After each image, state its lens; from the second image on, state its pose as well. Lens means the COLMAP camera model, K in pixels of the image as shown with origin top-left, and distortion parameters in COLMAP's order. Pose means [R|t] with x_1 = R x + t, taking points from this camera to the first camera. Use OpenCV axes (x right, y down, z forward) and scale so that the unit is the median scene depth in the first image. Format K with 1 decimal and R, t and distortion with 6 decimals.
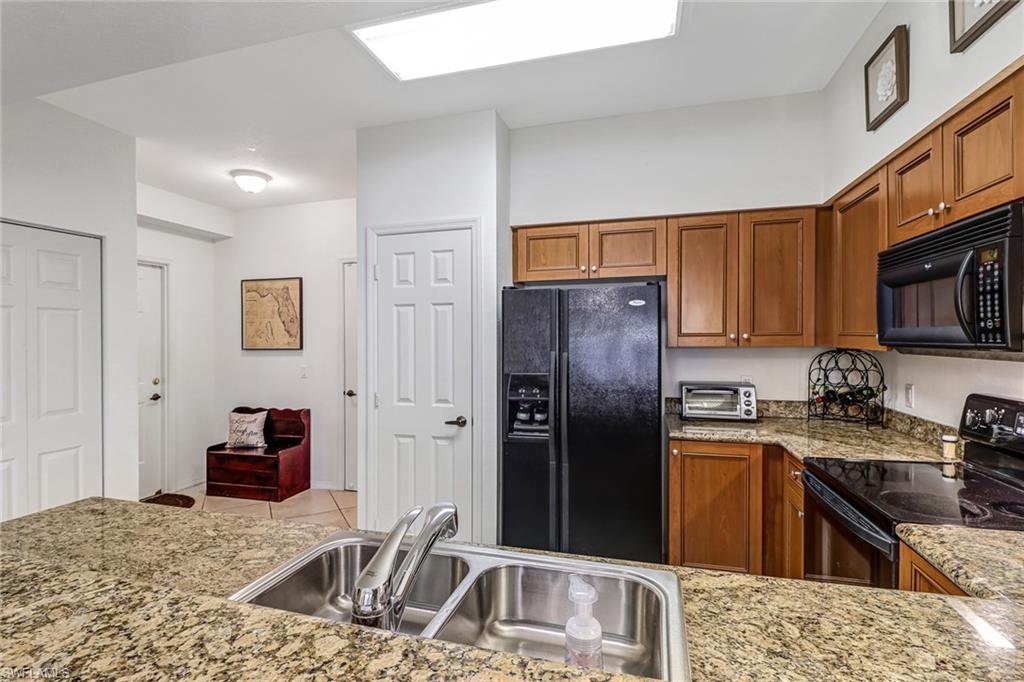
lens RADIAL K [[485.0, 0, 504.4], [0, 485.0, 339.3], [0, 0, 1]] dist [-0.003220, -0.009135]
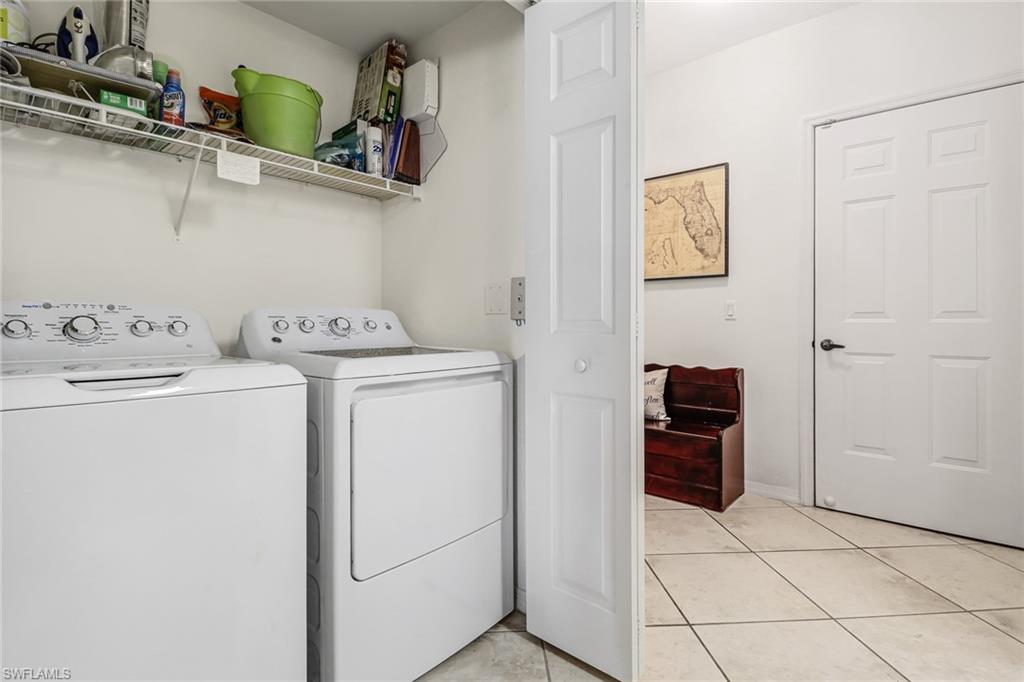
lens RADIAL K [[485.0, 0, 508.6], [0, 485.0, 335.5], [0, 0, 1]] dist [-0.003220, -0.009135]
pose [[0.898068, 0.022162, -0.439299, -0.392384], [-0.007221, 0.999338, 0.035653, 0.078870], [0.439798, -0.028847, 0.897633, 0.290654]]
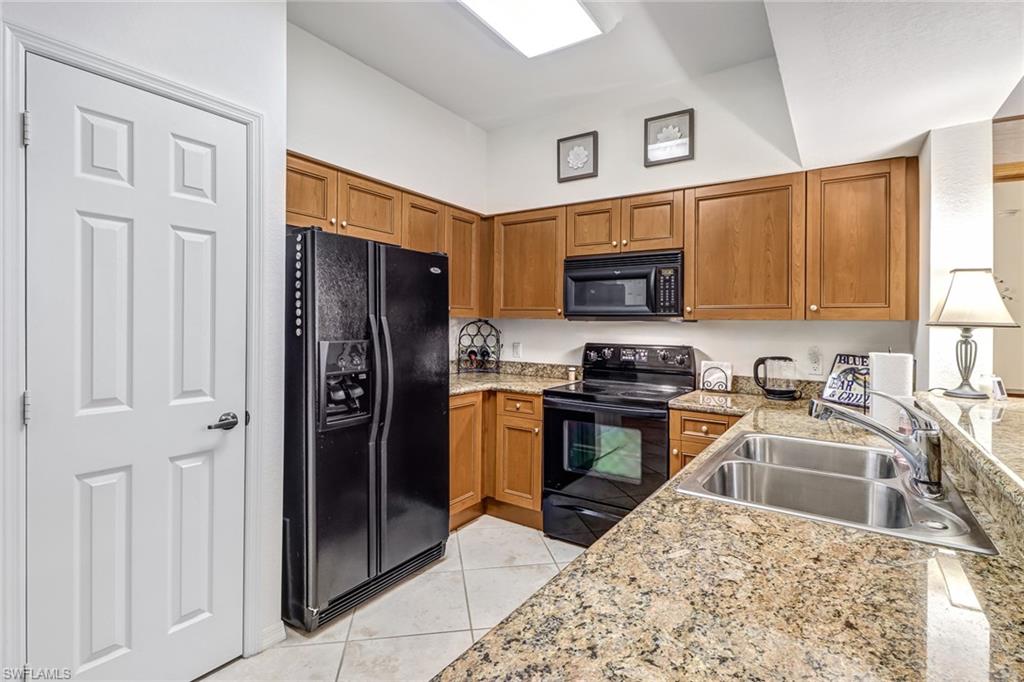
lens RADIAL K [[485.0, 0, 508.1], [0, 485.0, 335.6], [0, 0, 1]] dist [-0.003220, -0.009135]
pose [[0.309013, -0.005857, 0.951040, -1.019481], [-0.015005, 0.999827, 0.011032, 0.077542], [-0.950939, -0.017679, 0.308872, 0.798394]]
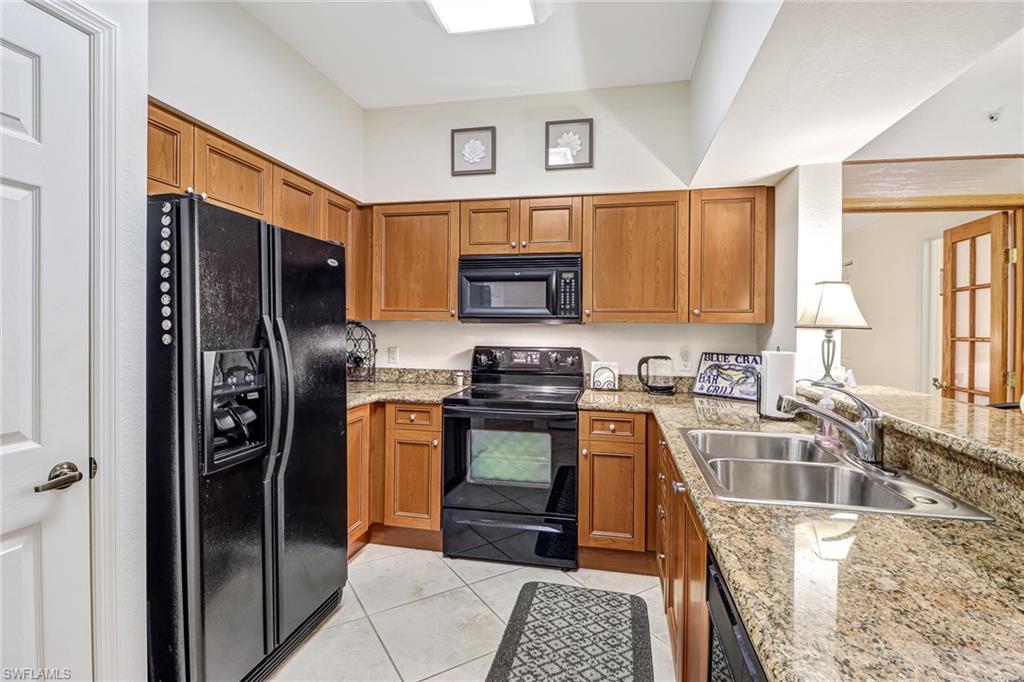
lens RADIAL K [[485.0, 0, 512.6], [0, 485.0, 333.6], [0, 0, 1]] dist [-0.003220, -0.009135]
pose [[-0.076817, 0.000027, 0.997045, -0.936364], [-0.008459, 0.999964, -0.000679, 0.075588], [-0.997009, -0.008486, -0.076814, 1.129206]]
